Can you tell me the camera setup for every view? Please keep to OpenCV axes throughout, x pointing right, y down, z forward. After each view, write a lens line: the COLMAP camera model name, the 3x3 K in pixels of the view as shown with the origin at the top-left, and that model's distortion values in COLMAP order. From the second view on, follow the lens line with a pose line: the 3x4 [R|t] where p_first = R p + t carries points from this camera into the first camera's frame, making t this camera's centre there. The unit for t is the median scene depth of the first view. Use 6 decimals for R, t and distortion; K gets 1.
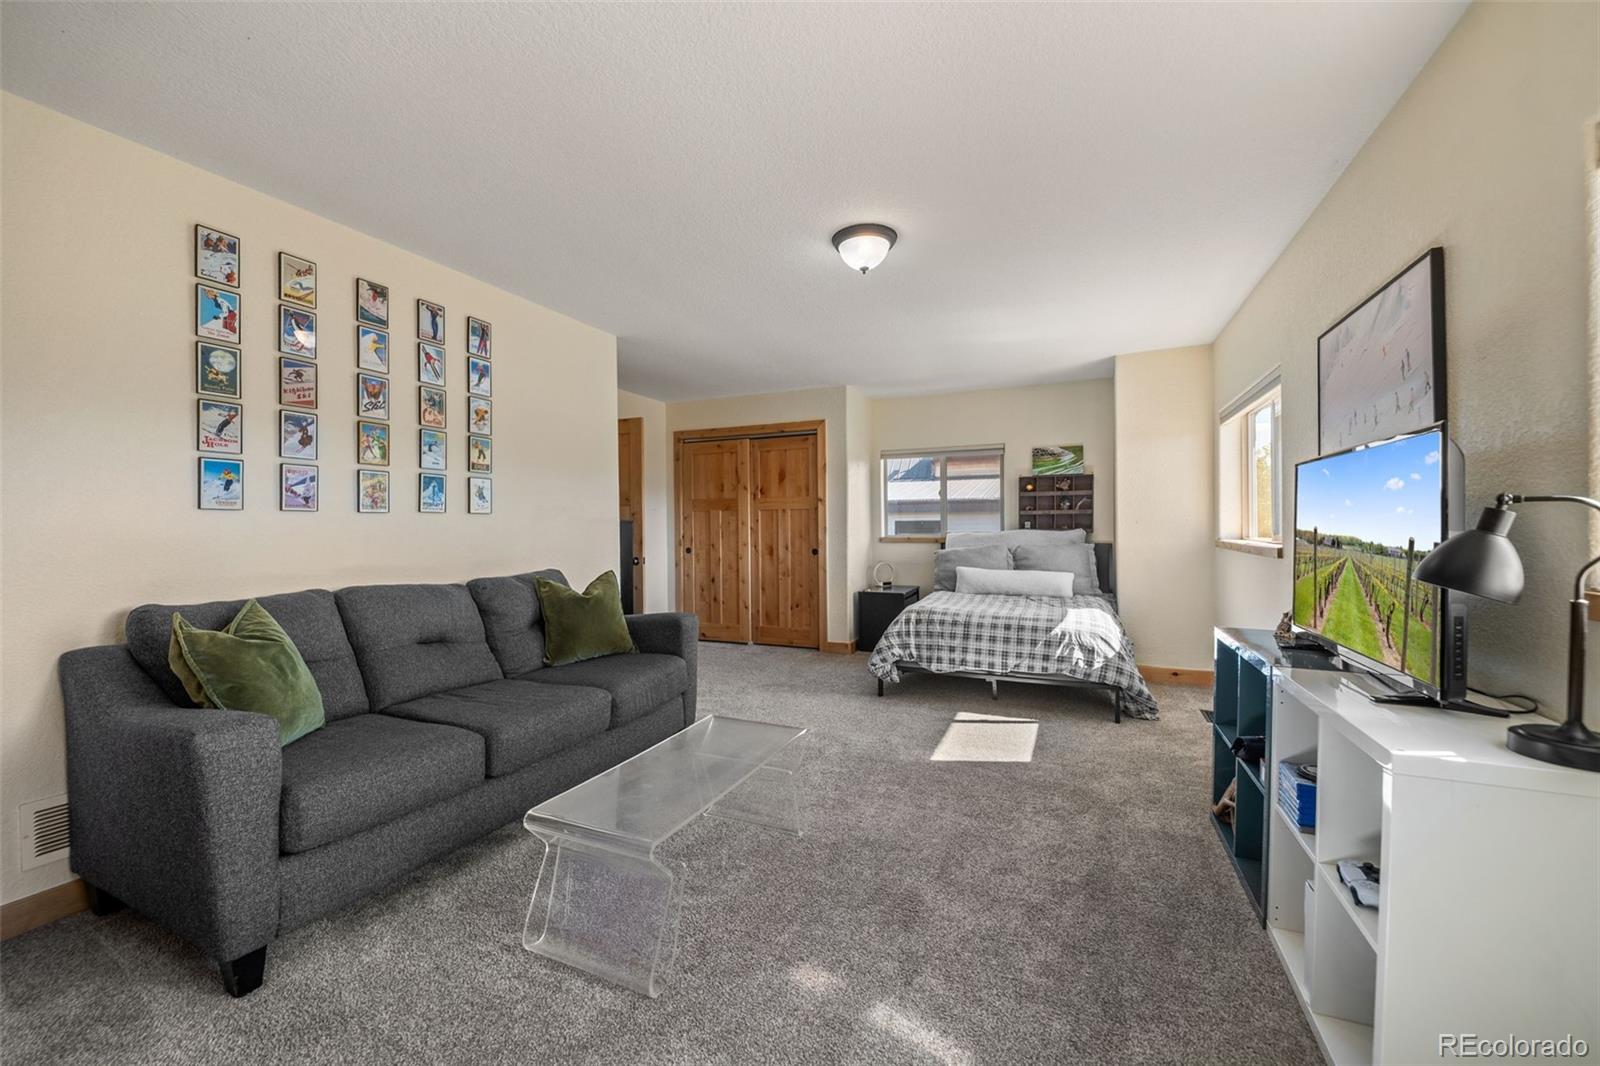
lens RADIAL K [[681.5, 0, 779.7], [0, 681.5, 532.6], [0, 0, 1]] dist [0.000133, -0.012907]
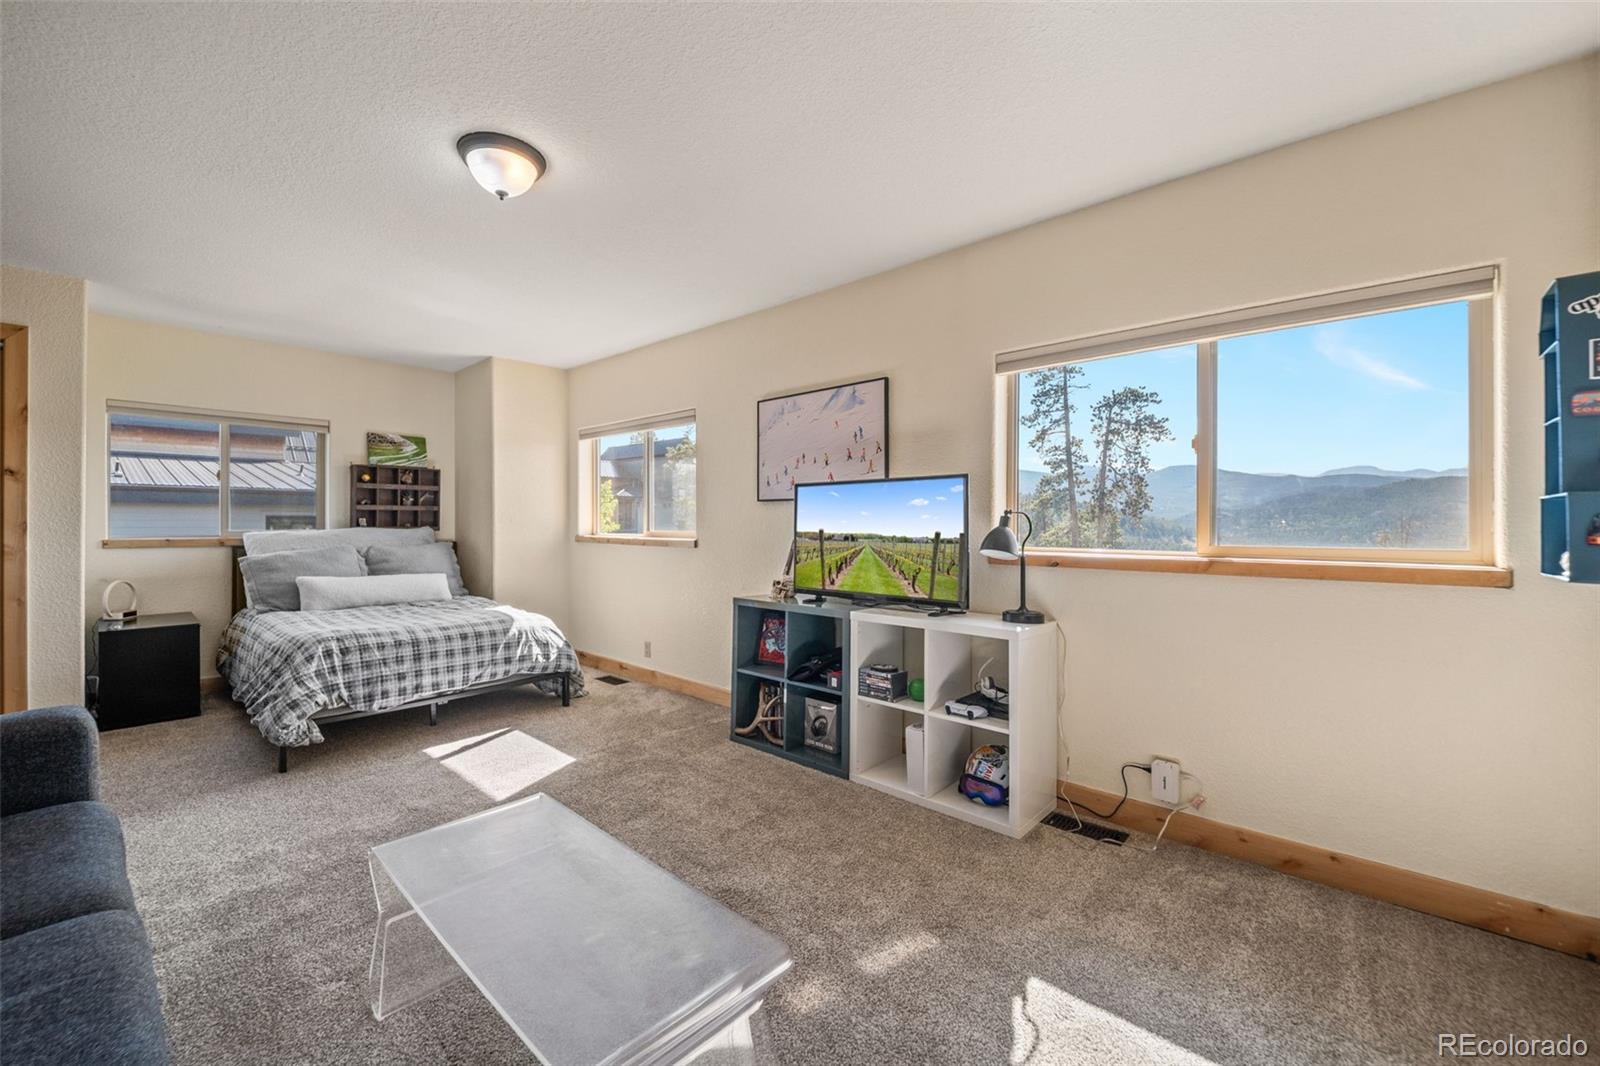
lens RADIAL K [[656.1, 0, 786.6], [0, 656.1, 527.4], [0, 0, 1]] dist [-0.000638, -0.000319]
pose [[0.224518, -0.000246, 0.974470, -0.396253], [0.004509, 0.999990, -0.000786, -0.001731], [-0.974460, 0.004570, 0.224516, 0.382494]]
